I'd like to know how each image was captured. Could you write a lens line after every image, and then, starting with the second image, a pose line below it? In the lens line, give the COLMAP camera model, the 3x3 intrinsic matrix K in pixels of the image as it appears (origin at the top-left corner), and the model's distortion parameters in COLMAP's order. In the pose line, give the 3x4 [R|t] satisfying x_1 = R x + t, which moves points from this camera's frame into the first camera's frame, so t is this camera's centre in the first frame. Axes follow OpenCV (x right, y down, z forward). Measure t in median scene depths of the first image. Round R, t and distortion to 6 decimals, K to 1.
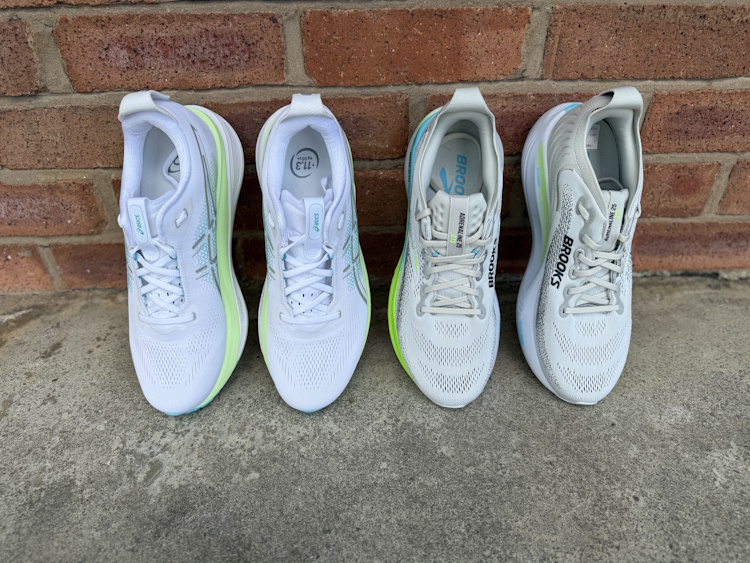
lens RADIAL K [[540.9, 0, 370.6], [0, 540.9, 284.3], [0, 0, 1]] dist [0.000751, -0.019696]
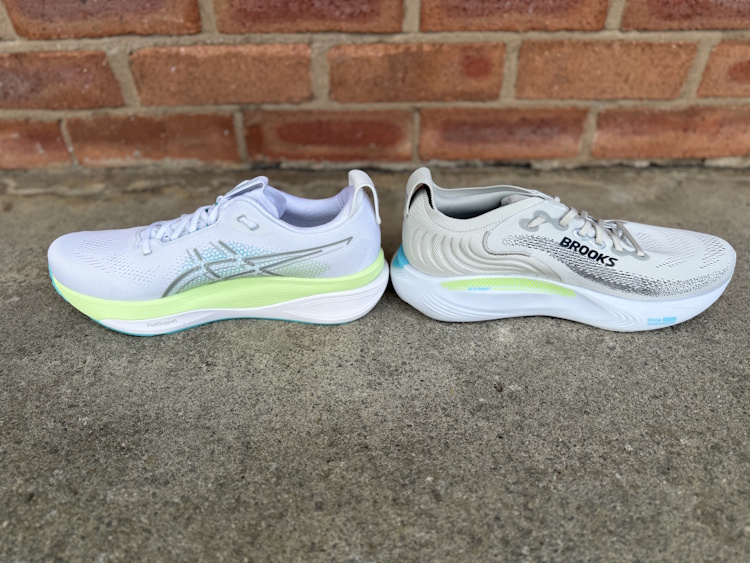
lens RADIAL K [[540.9, 0, 370.6], [0, 540.9, 284.3], [0, 0, 1]] dist [0.000751, -0.019696]
pose [[0.999782, 0.012584, -0.016681, 0.461614], [-0.012371, 0.999841, 0.012859, 0.264429], [0.016841, -0.012649, 0.999778, -0.070519]]
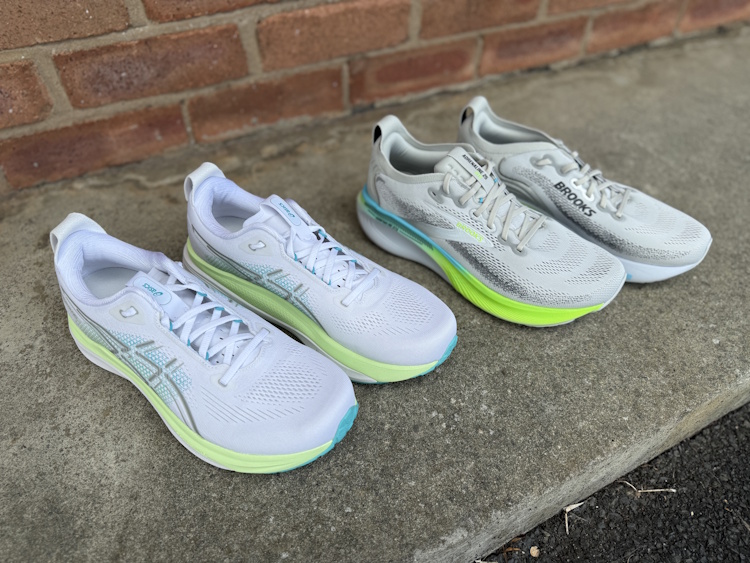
lens RADIAL K [[540.9, 0, 370.6], [0, 540.9, 284.3], [0, 0, 1]] dist [0.000751, -0.019696]
pose [[0.906793, -0.287000, 0.308799, -0.416044], [0.231418, 0.951134, 0.204427, 0.151878], [-0.352380, -0.113912, 0.928899, -0.184248]]
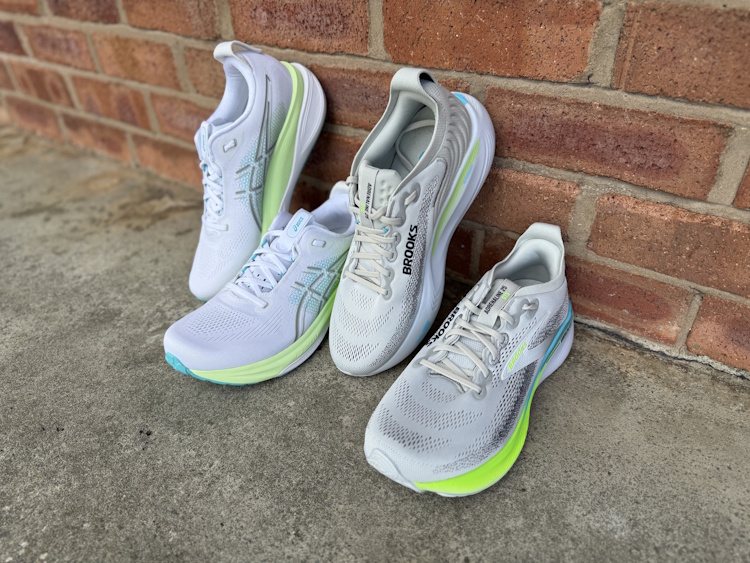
lens RADIAL K [[537.6, 0, 375.0], [0, 537.6, 281.5], [0, 0, 1]] dist [0.005122, -0.019615]
pose [[0.799692, 0.333227, -0.499452, 0.552361], [-0.335991, 0.937773, 0.087699, -0.043095], [0.497596, 0.097679, 0.861891, 0.113352]]
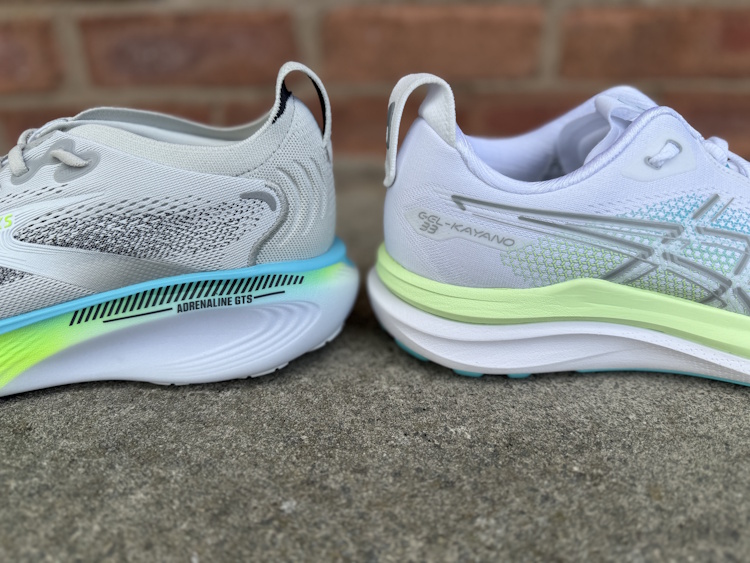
lens RADIAL K [[552.3, 0, 375.0], [0, 552.3, 281.5], [0, 0, 1]] dist [0.000404, -0.028928]
pose [[0.999921, -0.003946, 0.011896, -0.016228], [0.006339, 0.978018, -0.208426, 0.445035], [-0.010812, 0.208485, 0.977966, 0.254306]]
